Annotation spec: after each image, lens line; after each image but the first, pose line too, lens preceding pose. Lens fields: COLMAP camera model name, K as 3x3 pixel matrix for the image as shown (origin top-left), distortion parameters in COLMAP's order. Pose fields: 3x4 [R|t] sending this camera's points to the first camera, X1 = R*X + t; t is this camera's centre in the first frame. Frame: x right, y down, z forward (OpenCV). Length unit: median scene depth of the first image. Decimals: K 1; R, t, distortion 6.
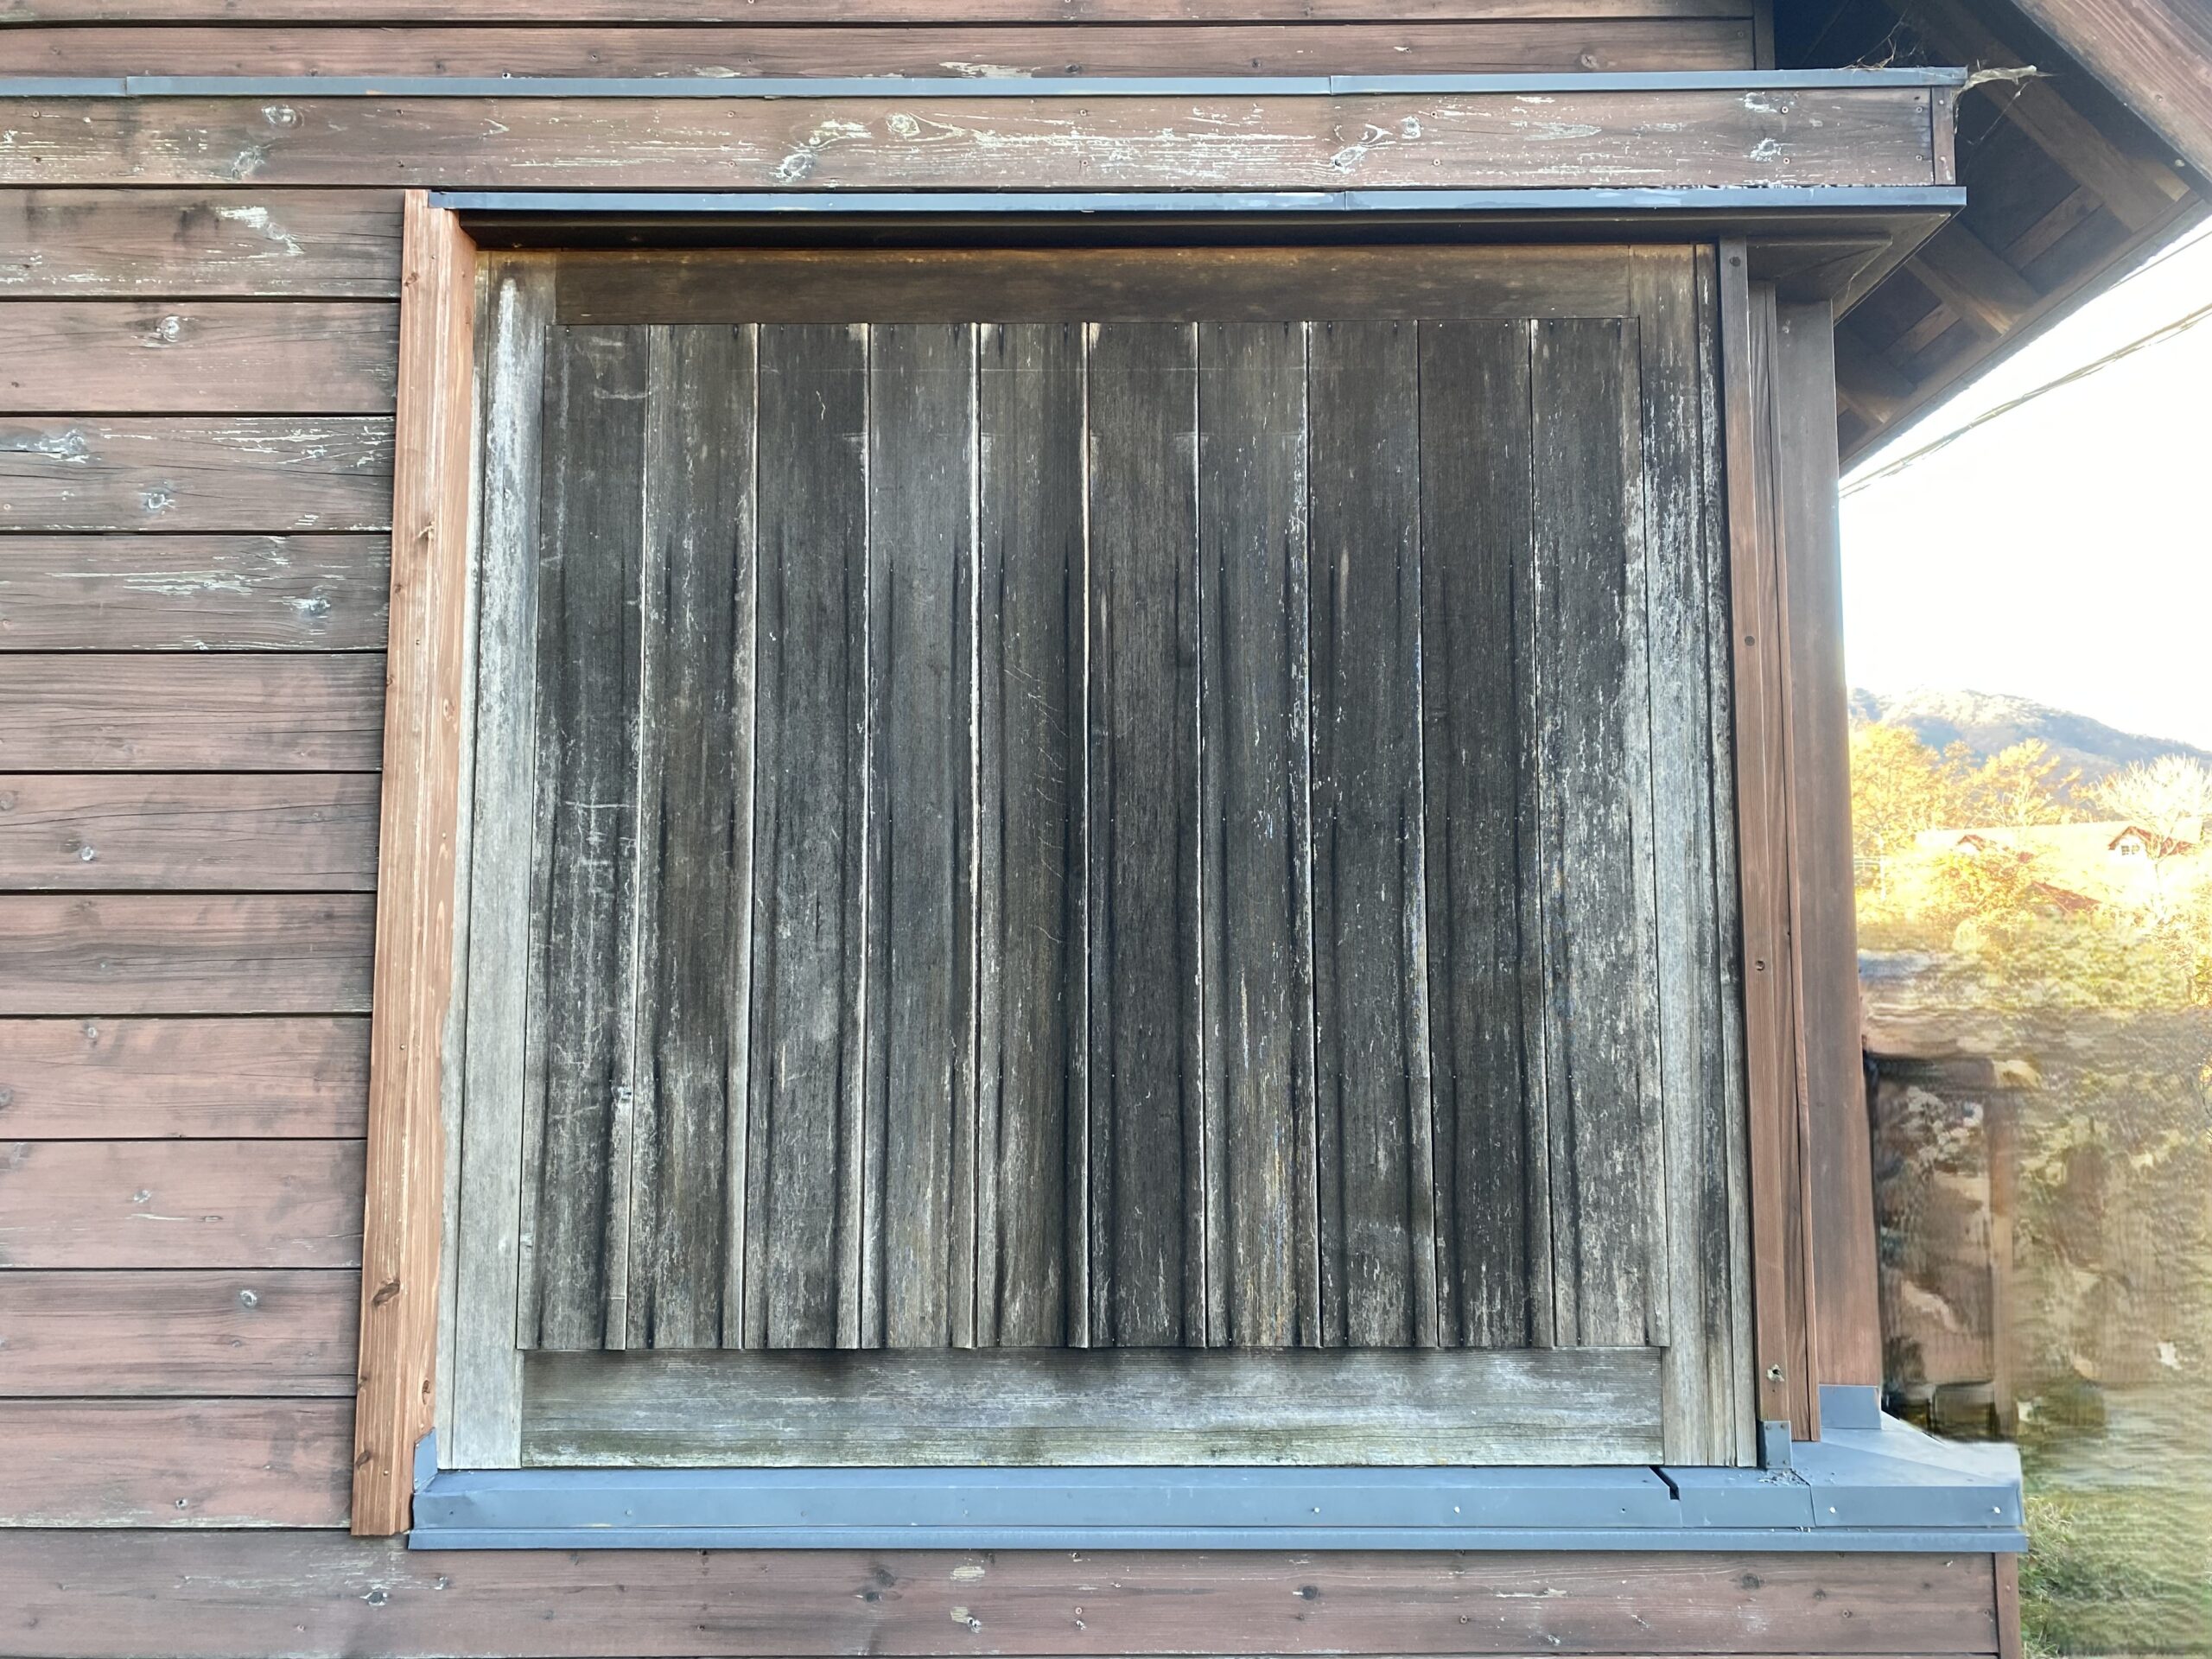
lens RADIAL K [[1677.3, 0, 1099.3], [0, 1677.3, 840.2], [0, 0, 1]] dist [0.061597, -0.059277]
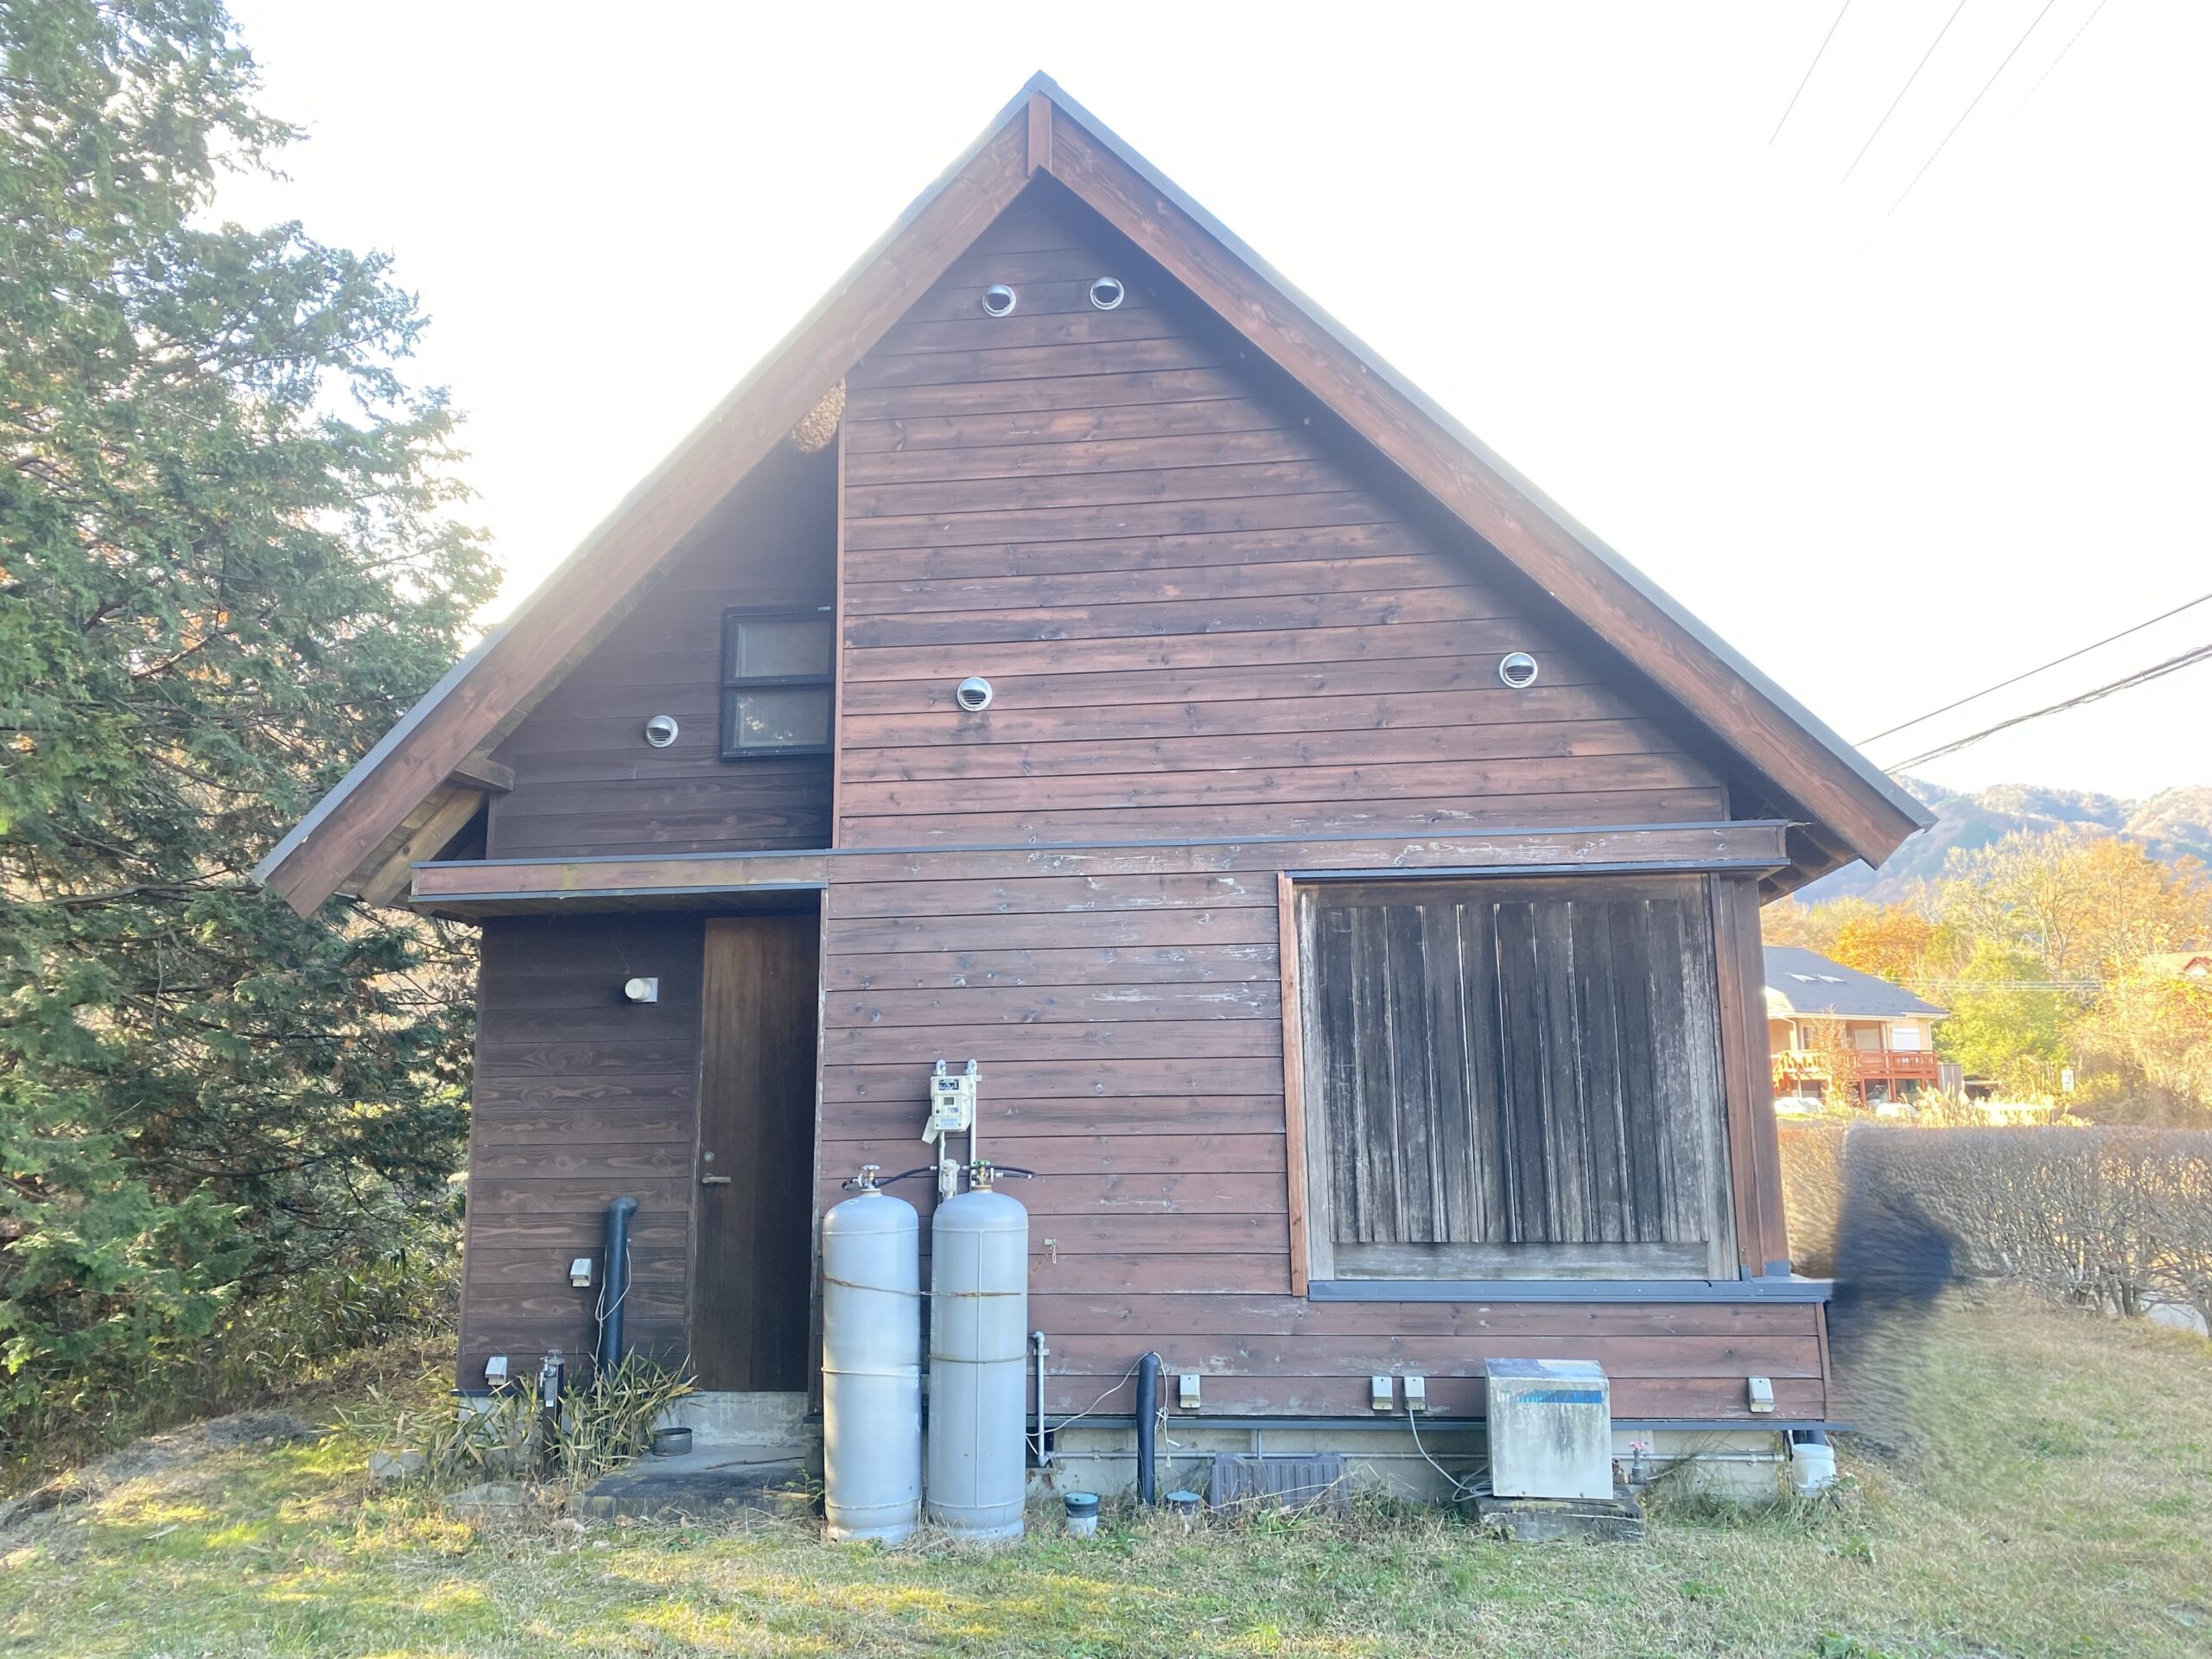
lens RADIAL K [[1677.3, 0, 1103.5], [0, 1677.3, 807.6], [0, 0, 1]] dist [0.061597, -0.059277]
pose [[0.993451, -0.029832, -0.110298, -0.385494], [0.019137, 0.995121, -0.096787, -0.205243], [0.112647, 0.094042, 0.989175, -2.191065]]
